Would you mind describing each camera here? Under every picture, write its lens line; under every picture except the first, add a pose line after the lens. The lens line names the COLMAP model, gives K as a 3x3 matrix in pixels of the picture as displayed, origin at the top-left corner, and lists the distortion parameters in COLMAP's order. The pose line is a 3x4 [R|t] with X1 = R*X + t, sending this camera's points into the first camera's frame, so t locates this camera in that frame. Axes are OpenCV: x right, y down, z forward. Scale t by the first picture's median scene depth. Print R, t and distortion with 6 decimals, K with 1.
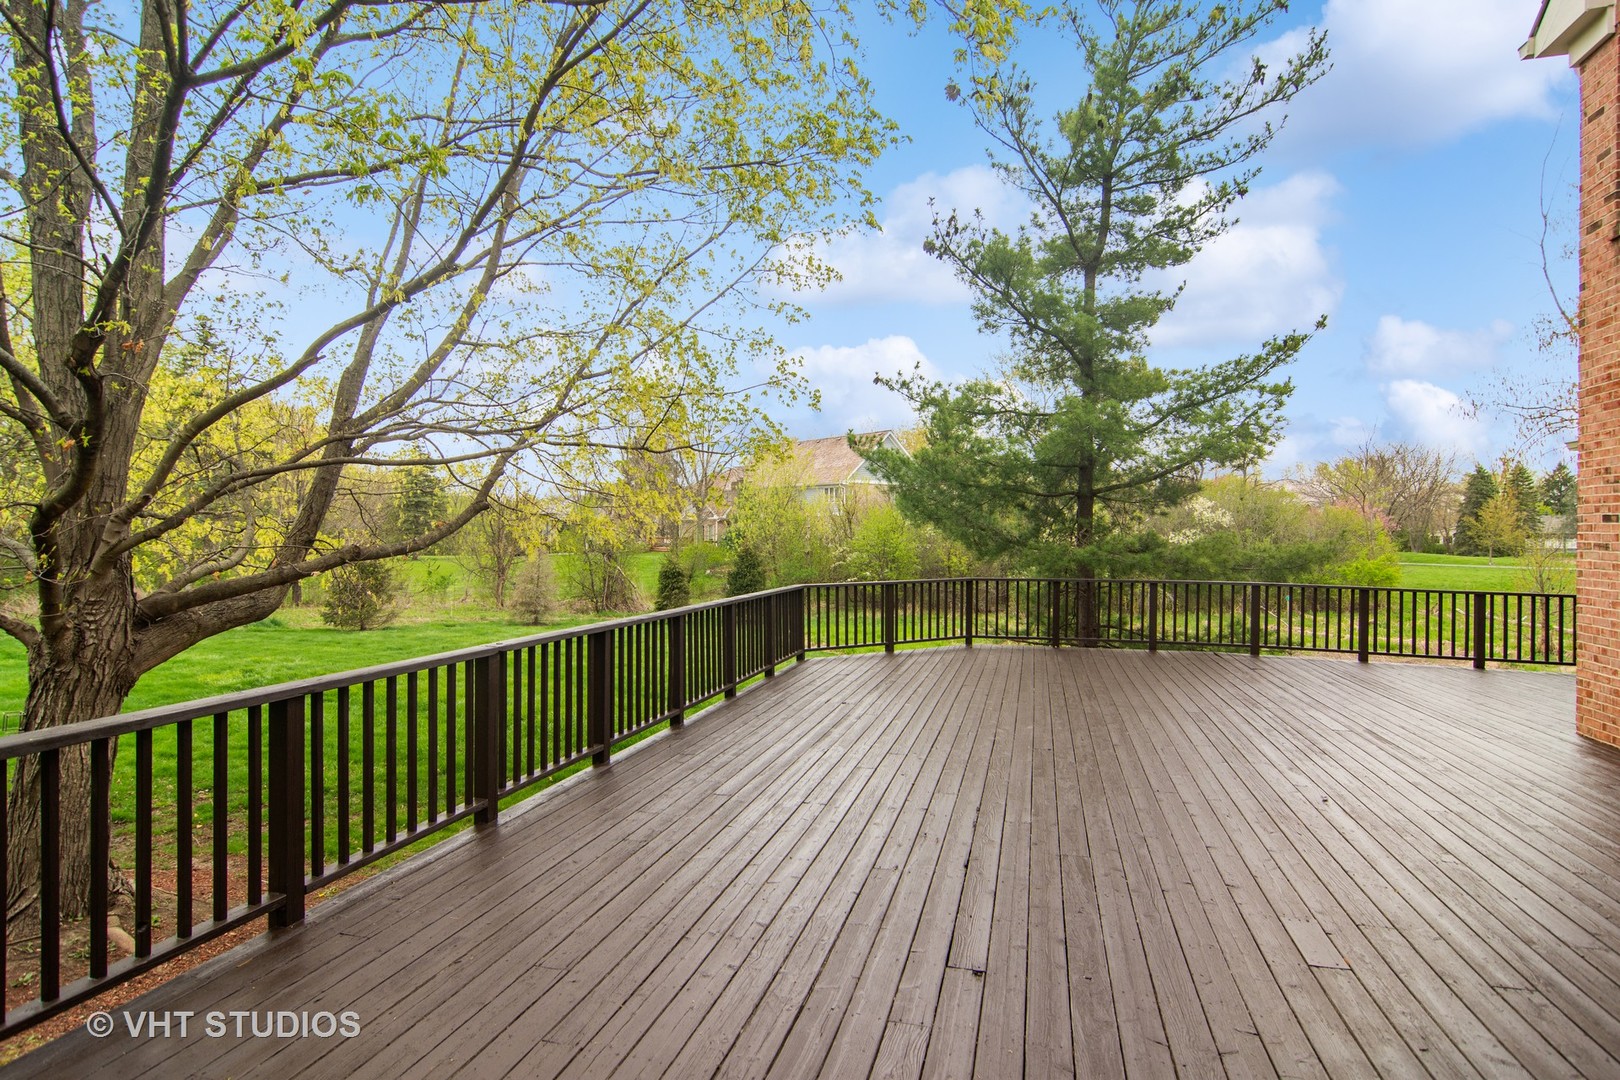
lens RADIAL K [[886.4, 0, 814.0], [0, 886.4, 539.9], [0, 0, 1]] dist [0.004119, 0.002982]
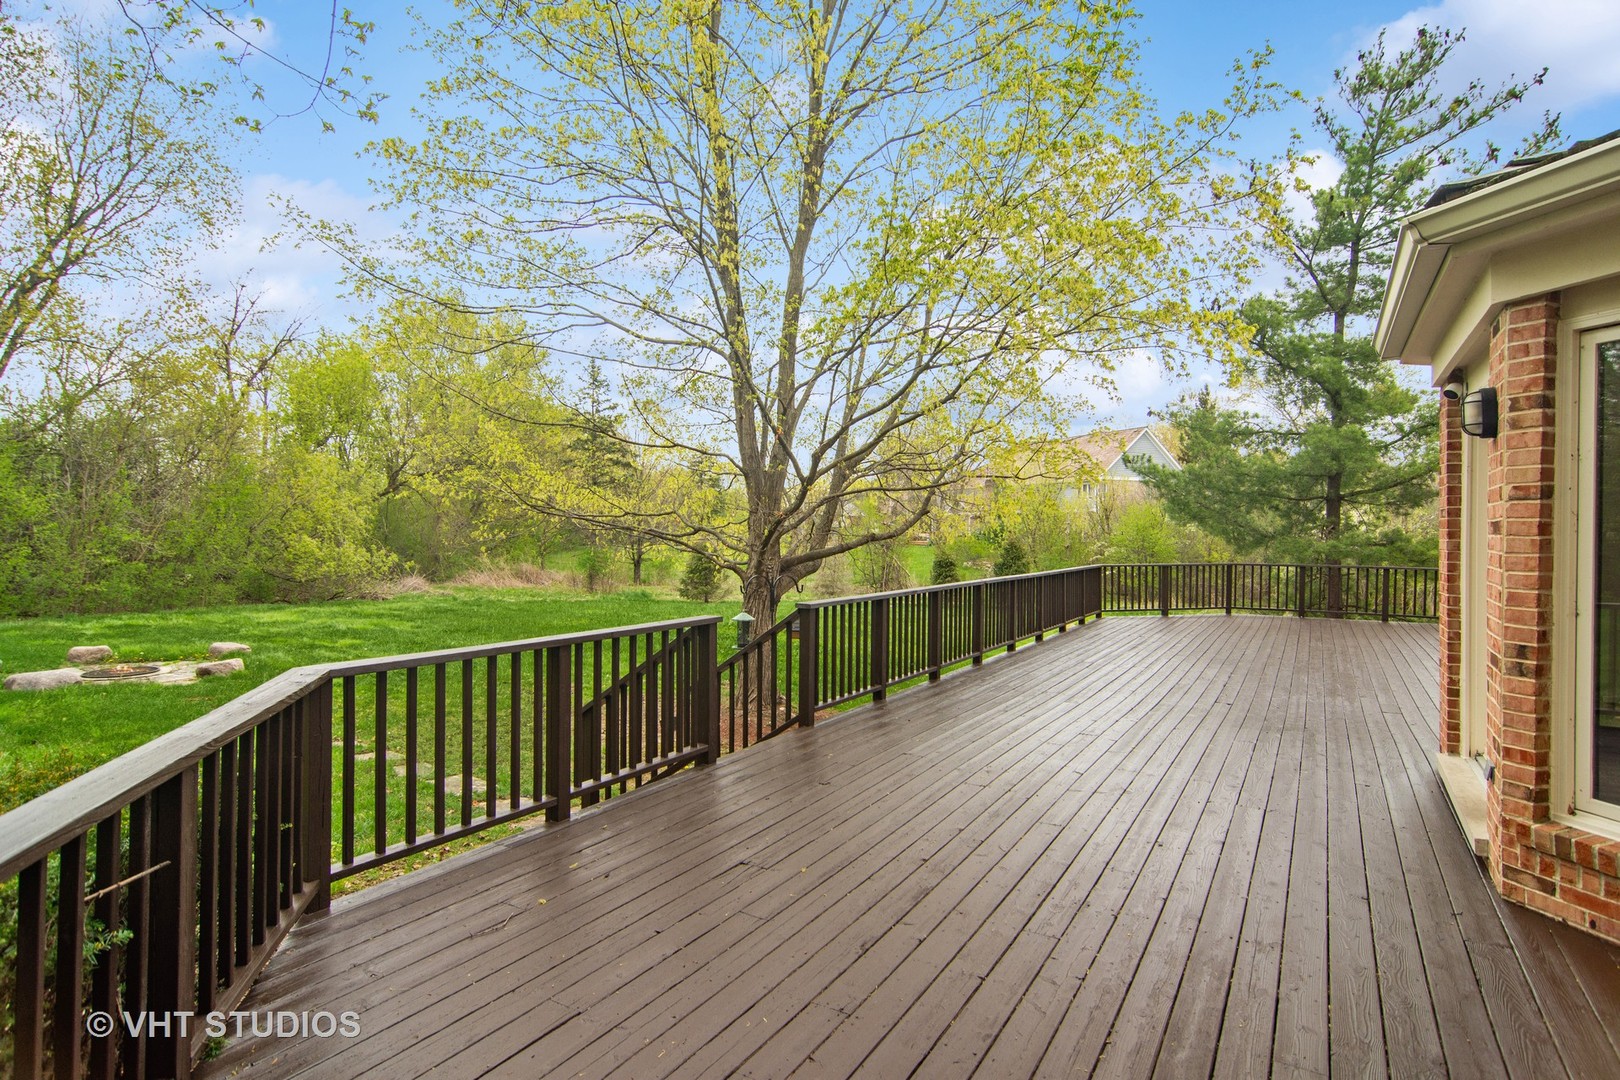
lens RADIAL K [[886.4, 0, 801.0], [0, 886.4, 537.2], [0, 0, 1]] dist [0.004119, 0.002982]
pose [[0.961485, 0.008590, -0.274725, -0.065528], [-0.007908, 0.999962, 0.003587, 0.003887], [0.274745, -0.001276, 0.961516, -0.392217]]
